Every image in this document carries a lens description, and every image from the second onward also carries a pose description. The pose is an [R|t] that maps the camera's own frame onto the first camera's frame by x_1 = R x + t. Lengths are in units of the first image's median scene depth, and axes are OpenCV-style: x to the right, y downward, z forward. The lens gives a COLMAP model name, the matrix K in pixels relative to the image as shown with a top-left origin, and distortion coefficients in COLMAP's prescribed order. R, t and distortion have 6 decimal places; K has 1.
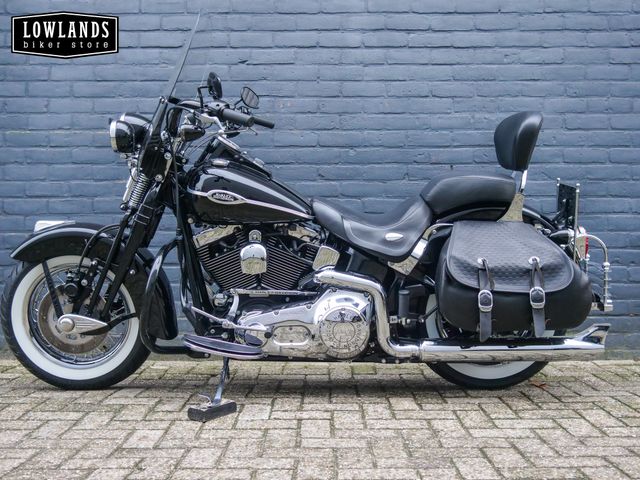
lens RADIAL K [[734.8, 0, 322.0], [0, 734.8, 242.6], [0, 0, 1]] dist [-0.006128, 0.000000]
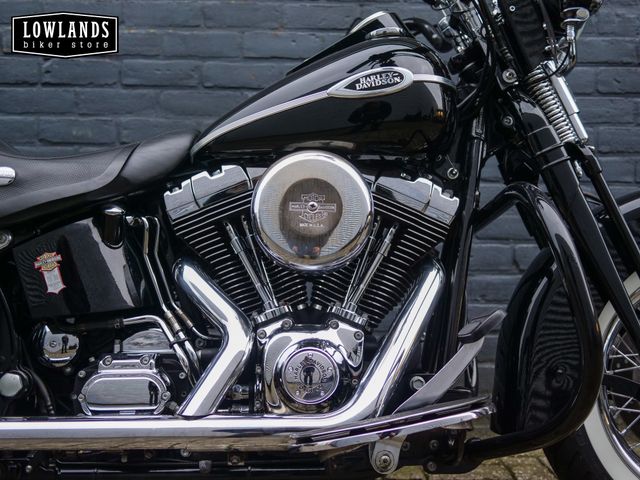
lens RADIAL K [[734.8, 0, 322.1], [0, 734.8, 244.1], [0, 0, 1]] dist [-0.006128, 0.000000]
pose [[0.999815, 0.014421, 0.012753, -0.010016], [-0.014587, 0.999809, 0.013038, 0.003060], [-0.012562, -0.013221, 0.999834, 0.436703]]
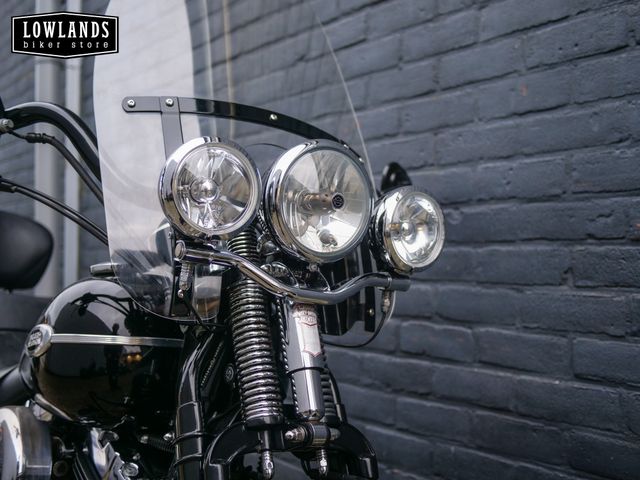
lens RADIAL K [[734.8, 0, 321.4], [0, 734.8, 242.6], [0, 0, 1]] dist [-0.006128, 0.000000]
pose [[0.622689, -0.010209, -0.782403, 0.326853], [0.001003, 0.999924, -0.012249, -0.103030], [0.782469, 0.006843, 0.622653, 0.675100]]
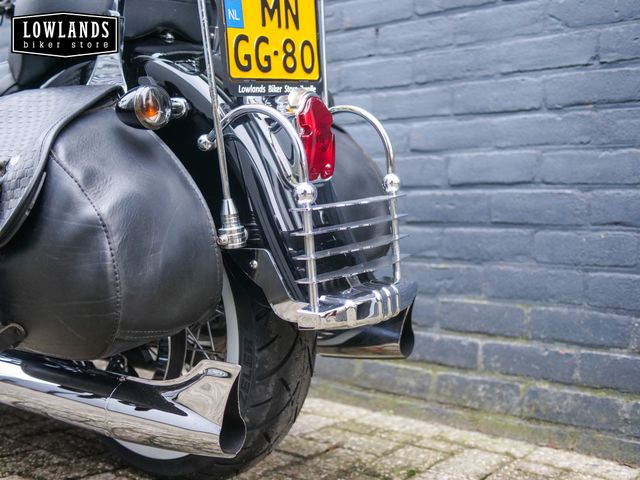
lens RADIAL K [[734.8, 0, 324.5], [0, 734.8, 240.0], [0, 0, 1]] dist [-0.006128, 0.000000]
pose [[0.794903, 0.034275, -0.605768, 0.463920], [-0.035138, 0.999328, 0.010435, 0.038300], [0.605719, 0.012991, 0.795573, 0.574318]]
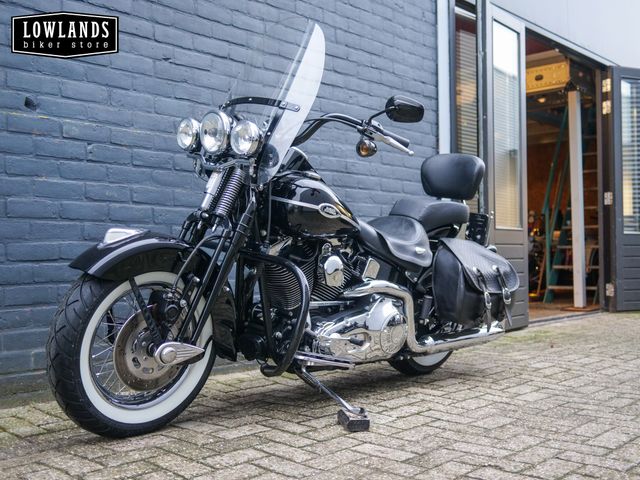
lens RADIAL K [[734.8, 0, 321.9], [0, 734.8, 240.1], [0, 0, 1]] dist [-0.006128, 0.000000]
pose [[0.676704, 0.014071, 0.736121, -0.652822], [-0.001269, 0.999838, -0.017945, -0.002728], [-0.736254, 0.011209, 0.676612, 0.236123]]
